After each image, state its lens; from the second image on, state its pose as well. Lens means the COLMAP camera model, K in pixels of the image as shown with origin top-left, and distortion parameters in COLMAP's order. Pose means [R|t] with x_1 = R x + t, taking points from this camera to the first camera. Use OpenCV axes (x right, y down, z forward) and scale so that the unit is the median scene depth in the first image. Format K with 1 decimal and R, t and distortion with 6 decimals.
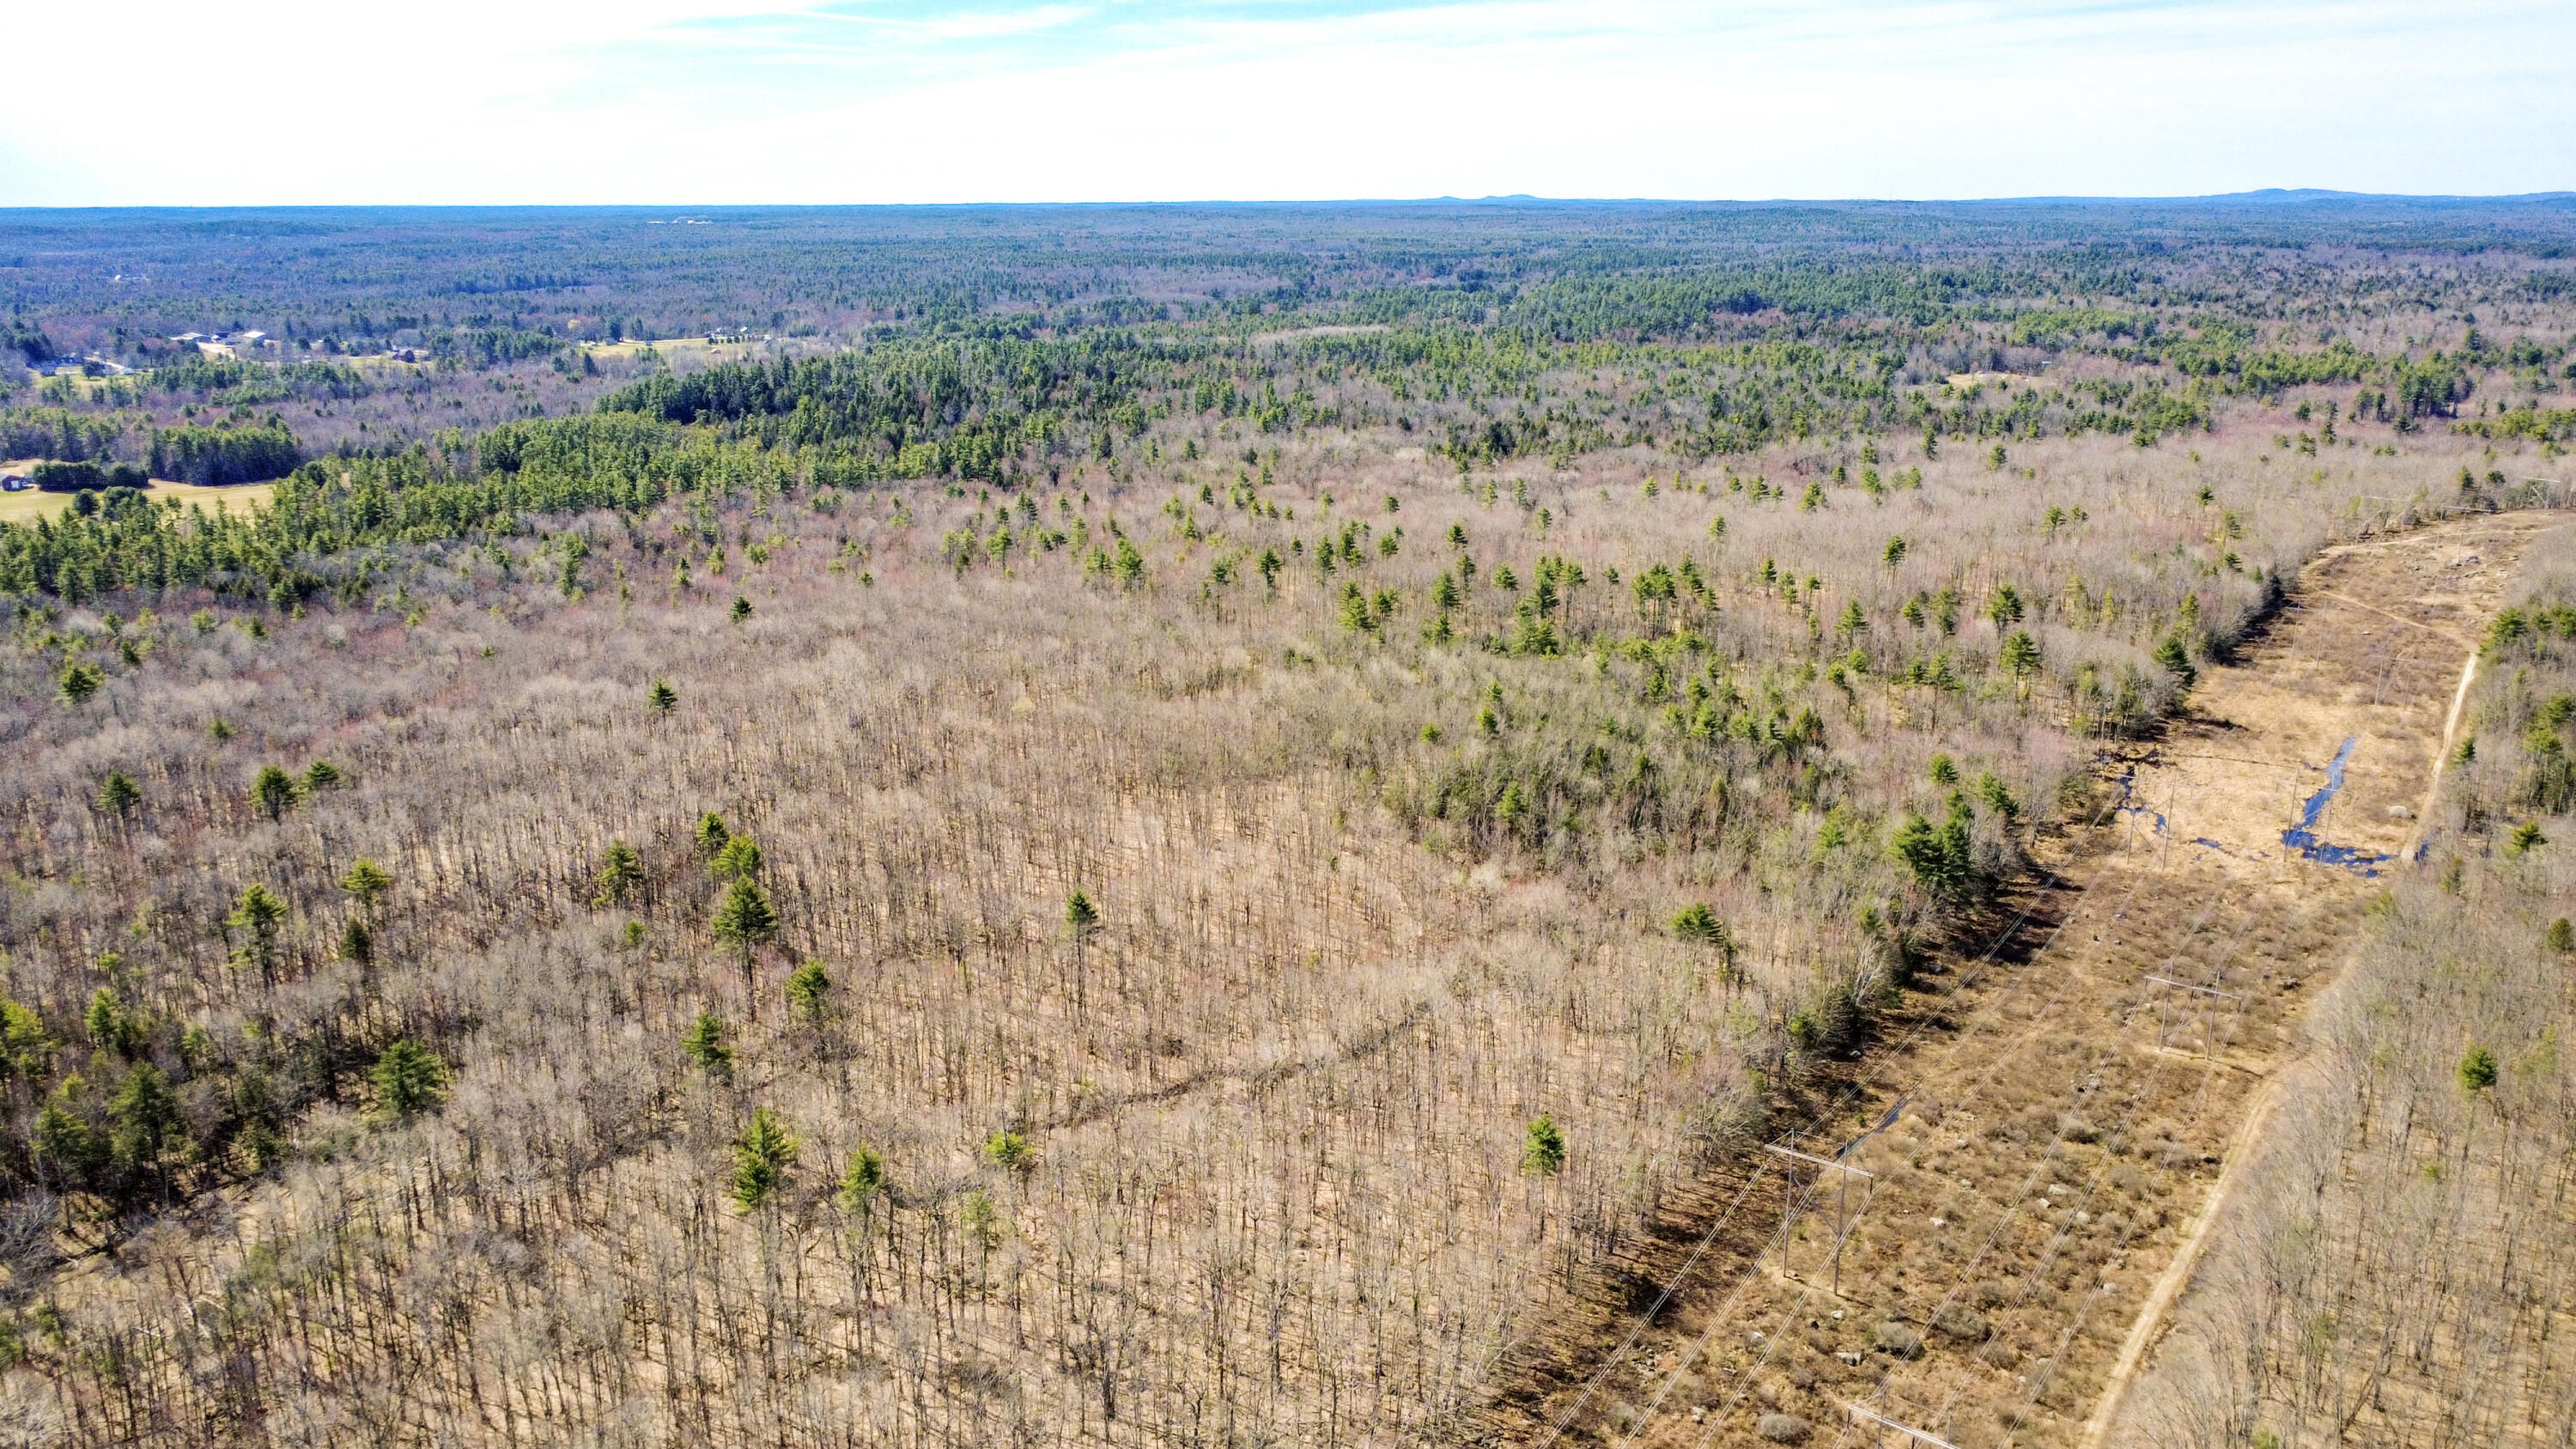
lens RADIAL K [[1908.5, 0, 1254.7], [0, 1908.5, 721.9], [0, 0, 1]] dist [0.001551, -0.000965]
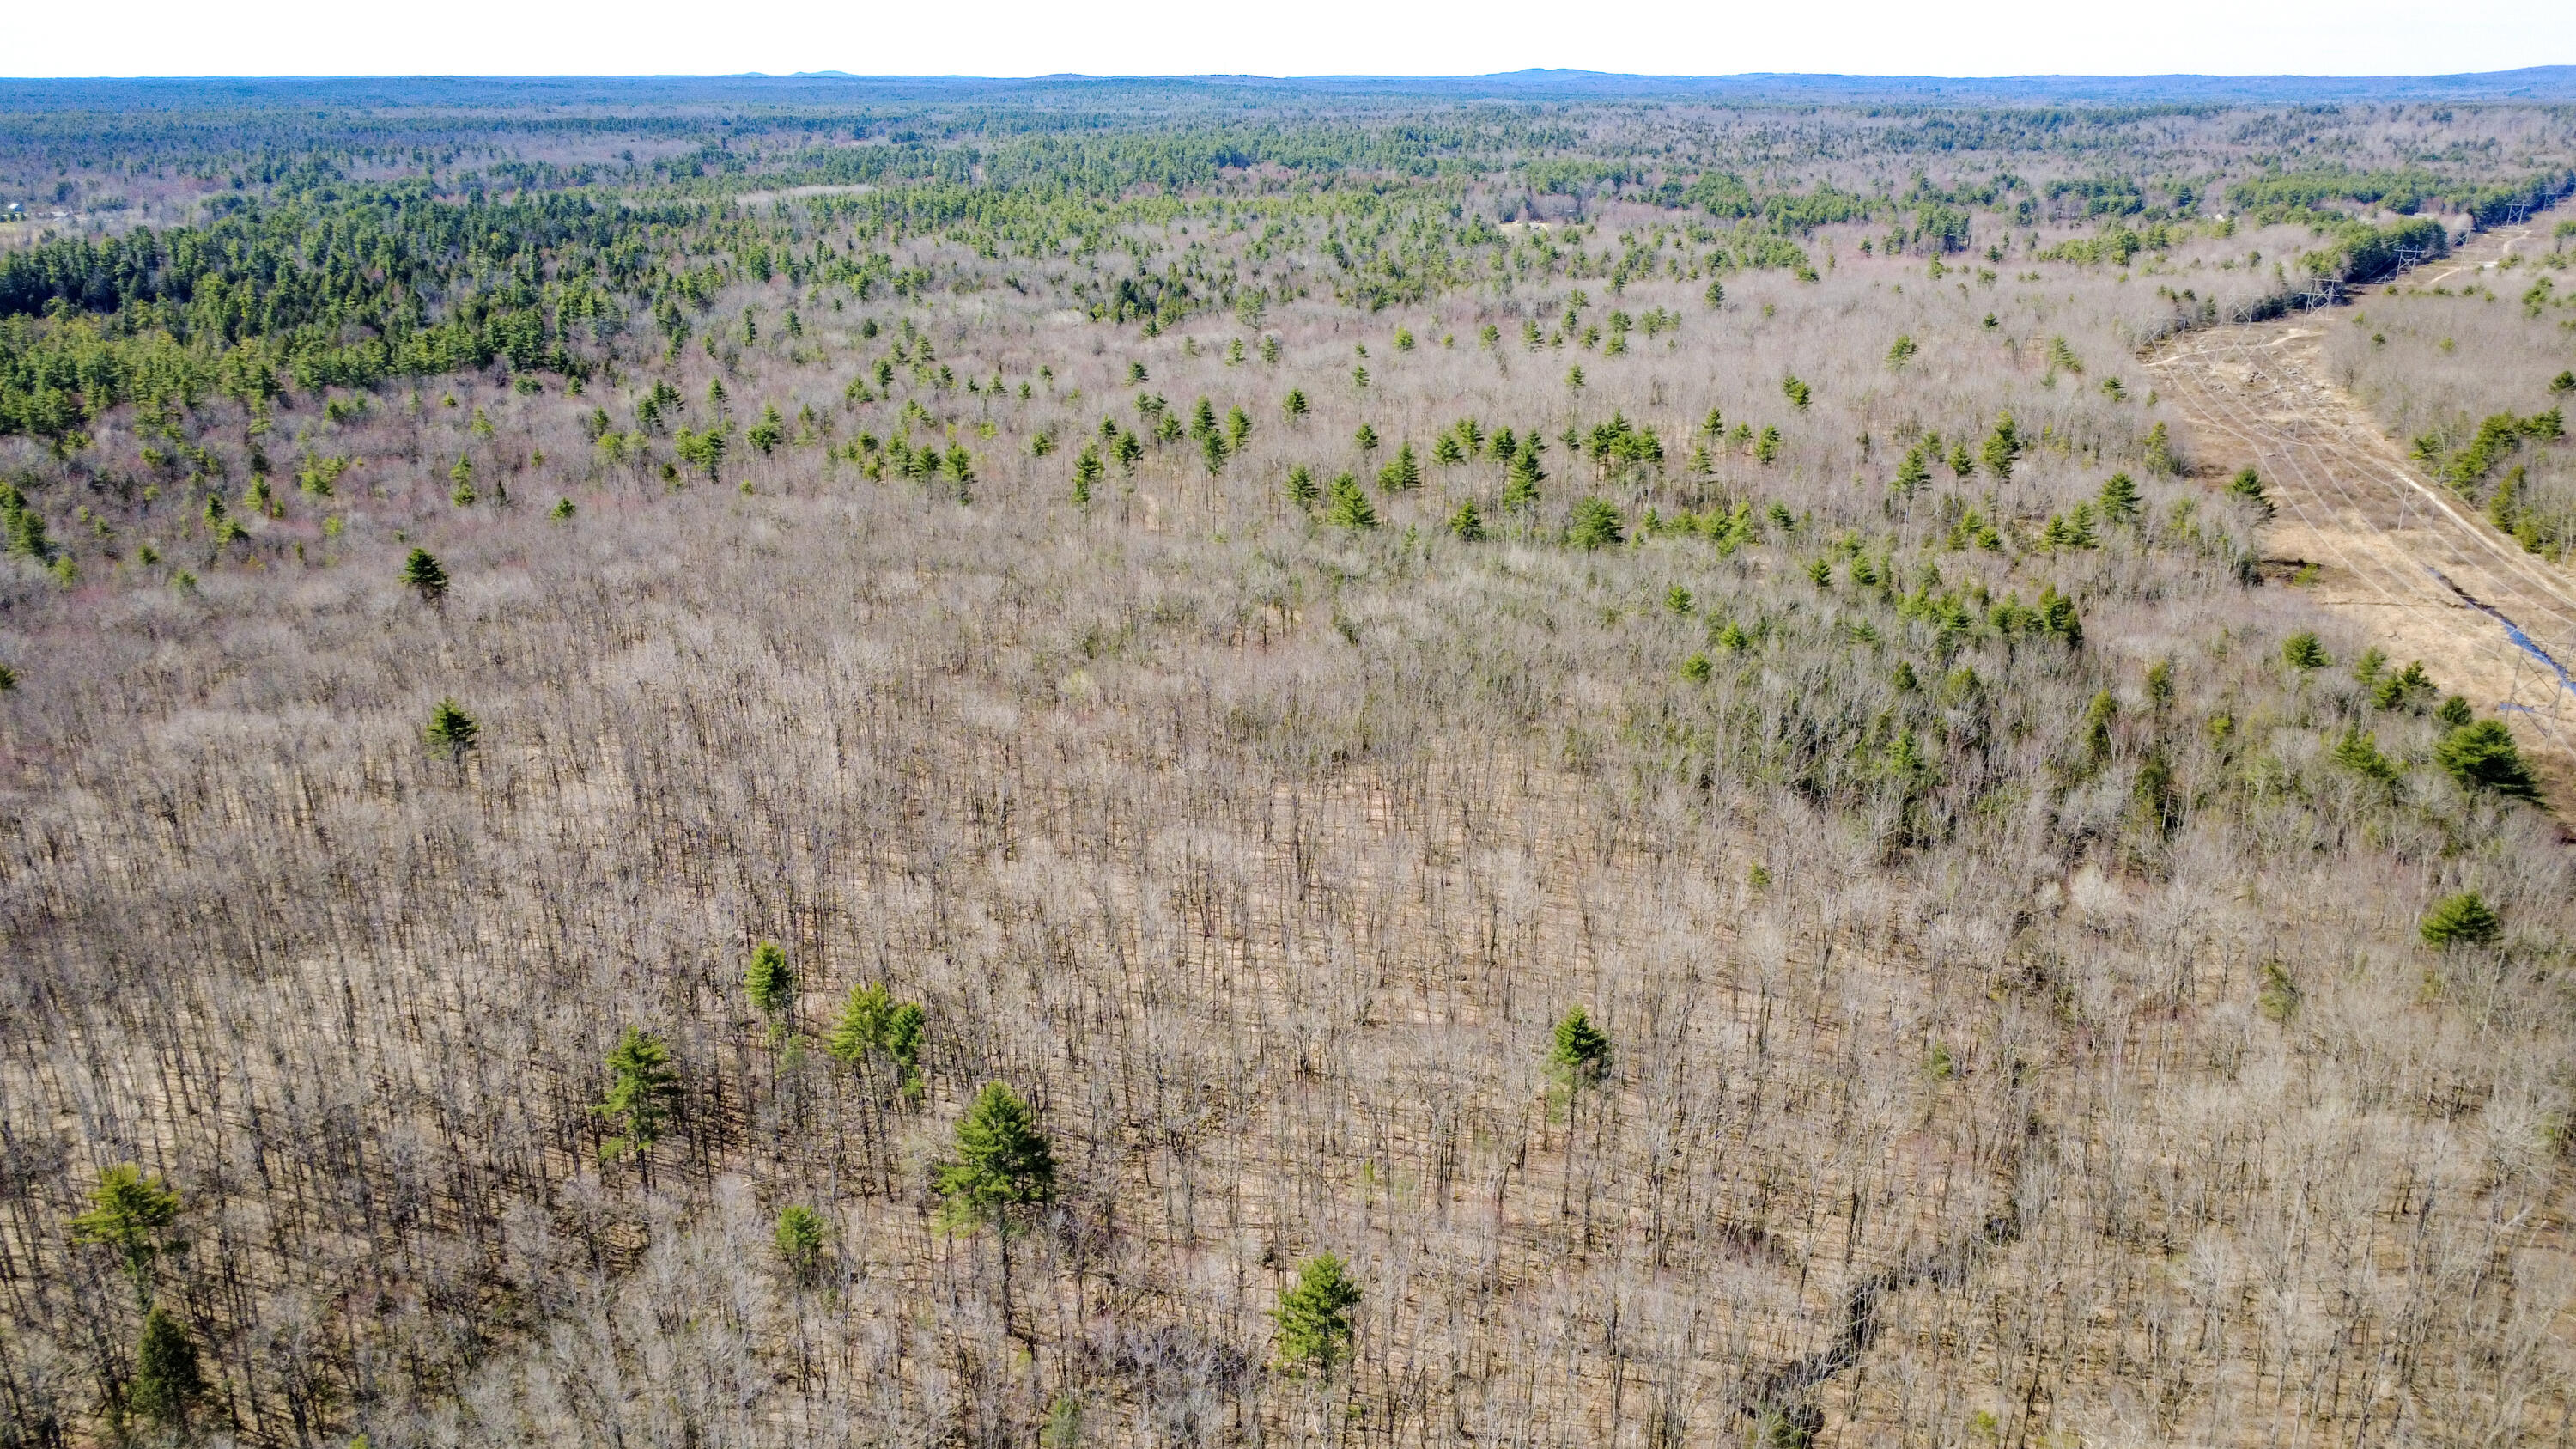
lens RADIAL K [[1908.5, 0, 1285.6], [0, 1908.5, 756.6], [0, 0, 1]] dist [0.001551, -0.000965]
pose [[0.938205, -0.112396, 0.327322, -0.130025], [0.087460, 0.992096, 0.089978, -0.017089], [-0.334848, -0.055790, 0.940619, 0.177933]]
